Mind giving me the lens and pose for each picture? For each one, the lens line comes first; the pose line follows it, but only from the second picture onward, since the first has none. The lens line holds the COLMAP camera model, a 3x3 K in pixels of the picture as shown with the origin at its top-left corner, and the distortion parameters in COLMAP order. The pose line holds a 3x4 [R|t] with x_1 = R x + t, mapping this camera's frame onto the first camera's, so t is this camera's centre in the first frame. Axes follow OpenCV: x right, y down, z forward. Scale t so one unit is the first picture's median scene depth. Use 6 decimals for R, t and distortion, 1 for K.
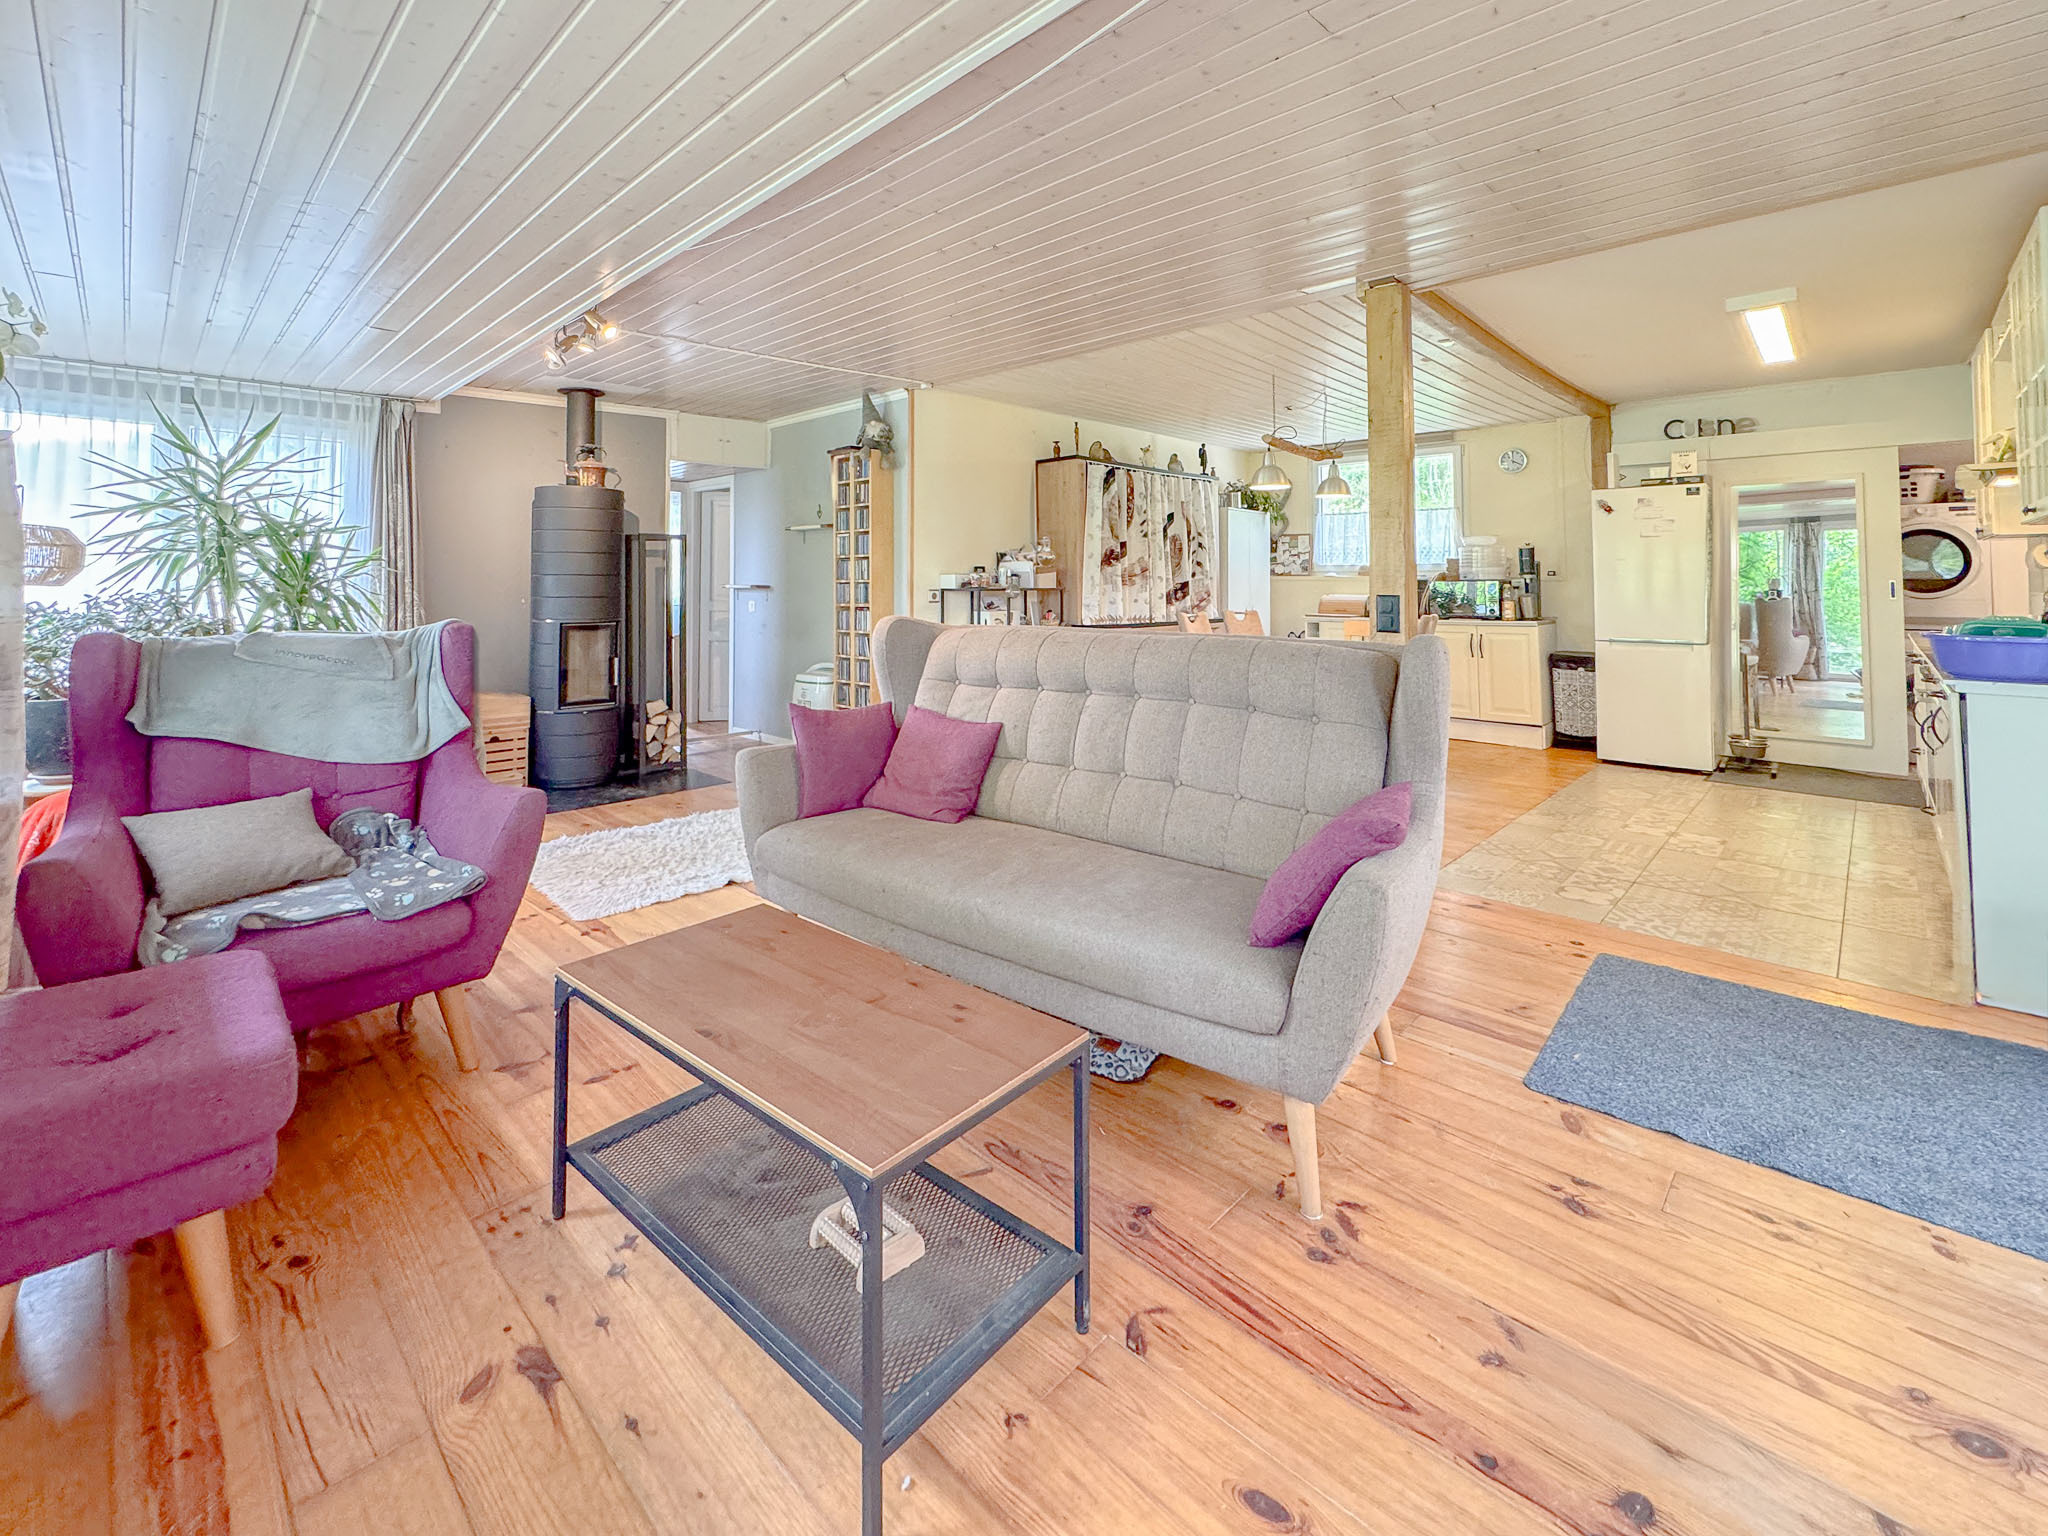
lens RADIAL K [[853.0, 0, 1021.7], [0, 853.0, 561.1], [0, 0, 1]] dist [-0.000804, -0.000283]
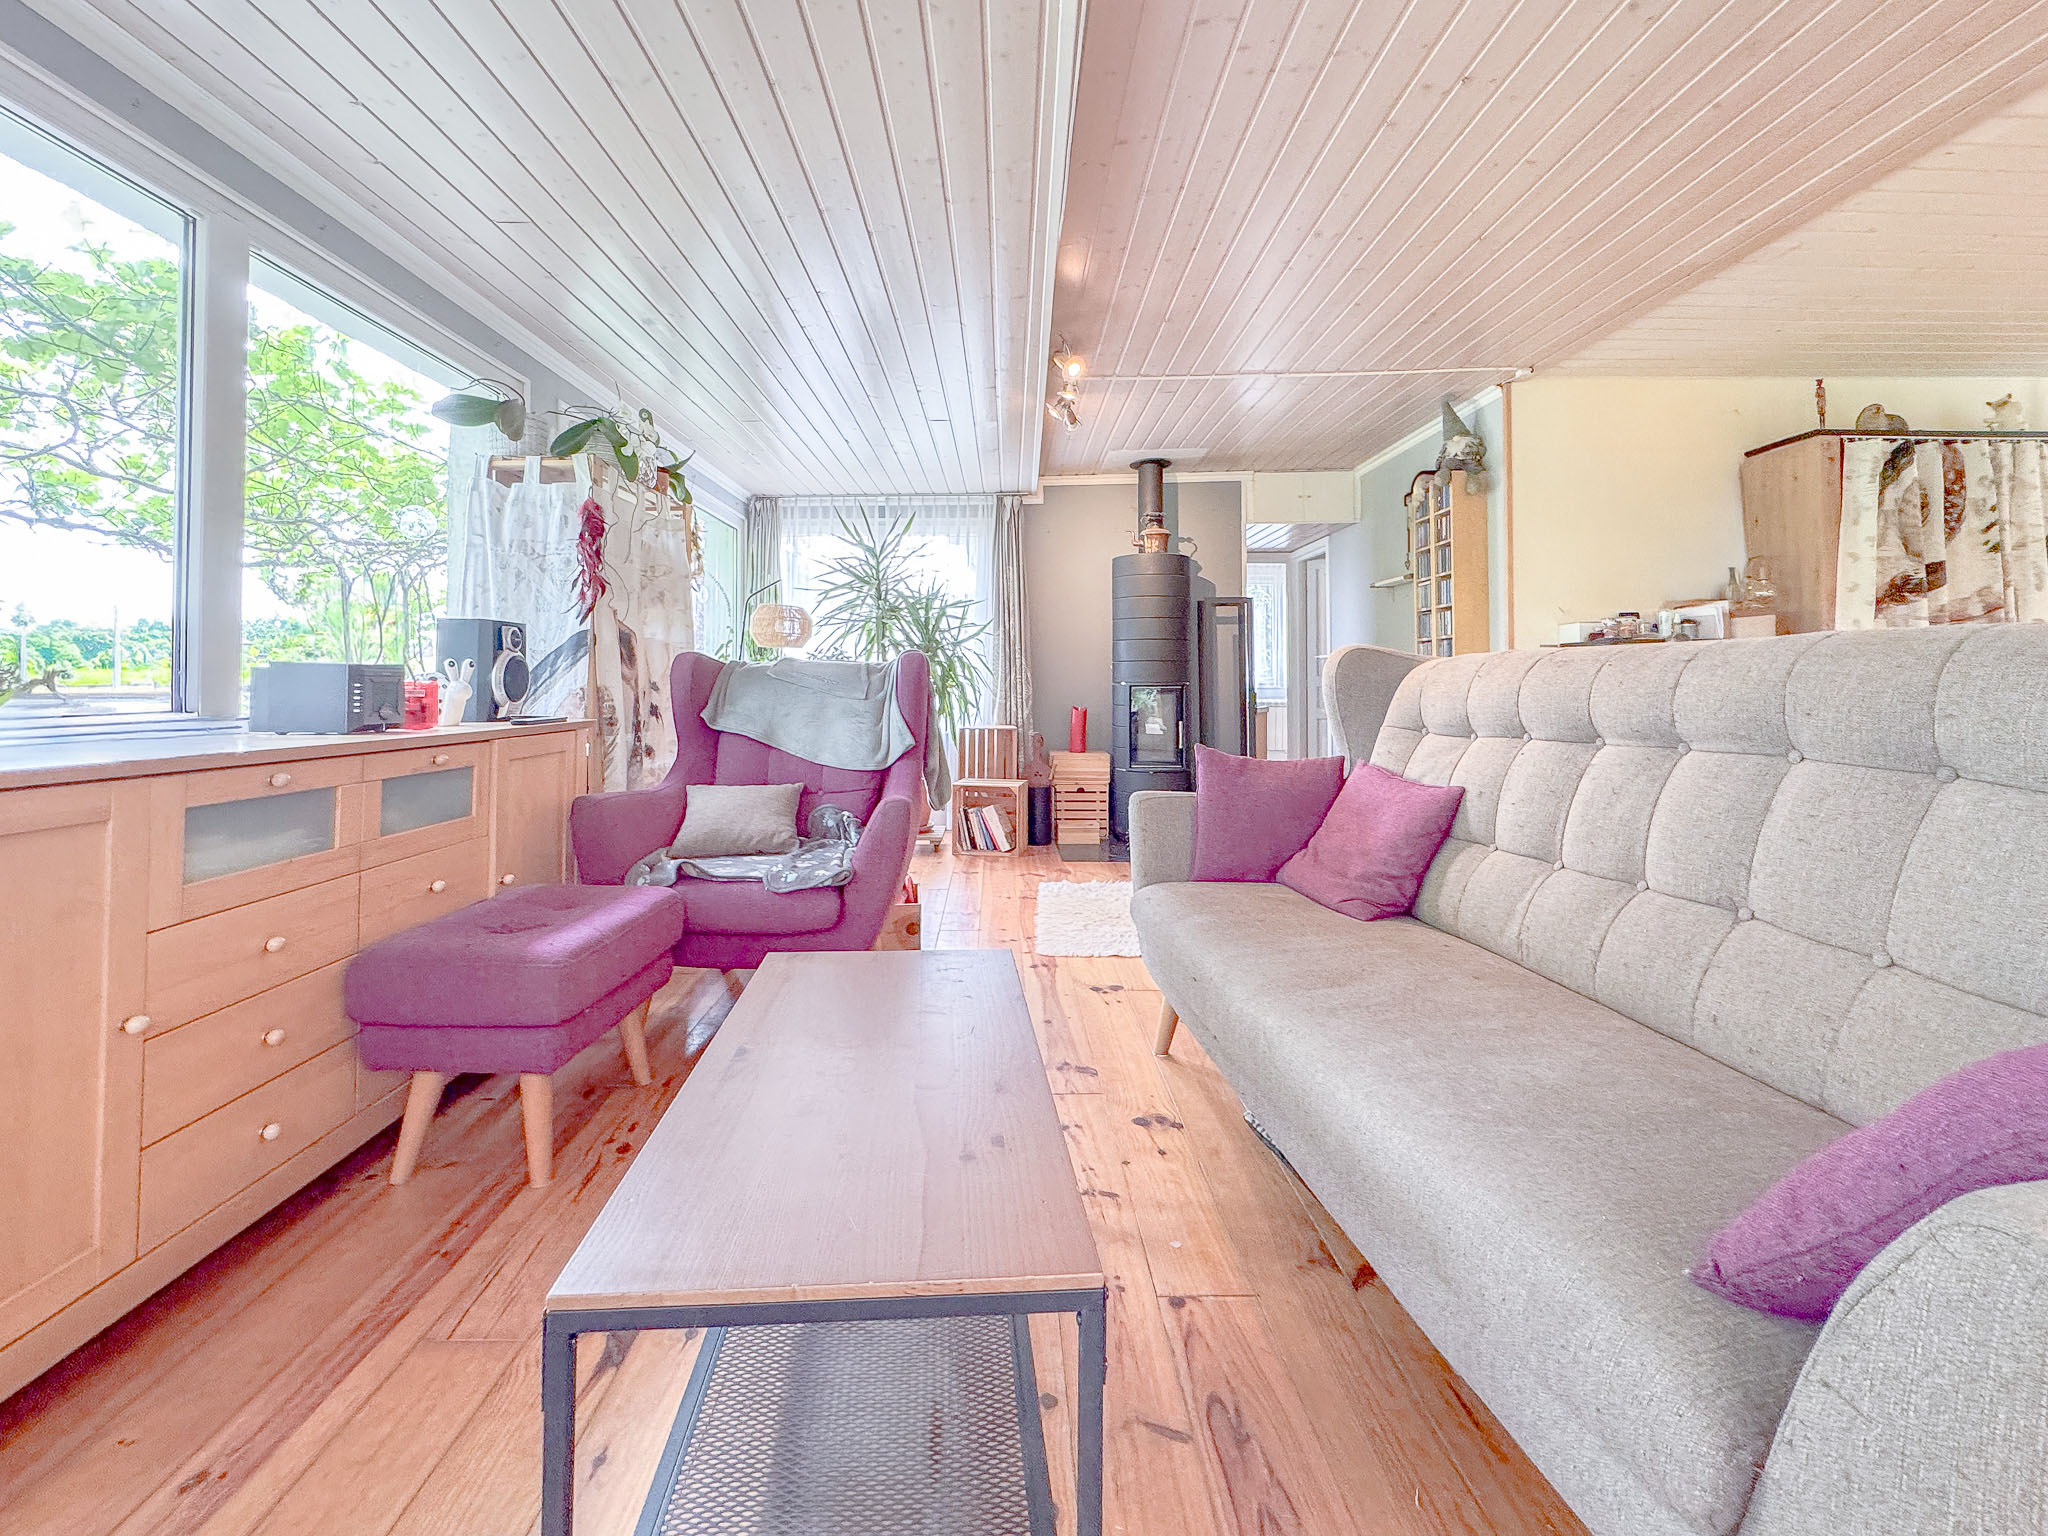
lens RADIAL K [[856.1, 0, 1030.9], [0, 856.1, 668.5], [0, 0, 1]] dist [-0.002625, 0.000526]
pose [[0.711562, -0.015791, -0.702446, 0.116706], [0.021108, 0.999777, -0.001094, 0.052327], [0.702306, -0.014049, 0.711736, 0.169972]]
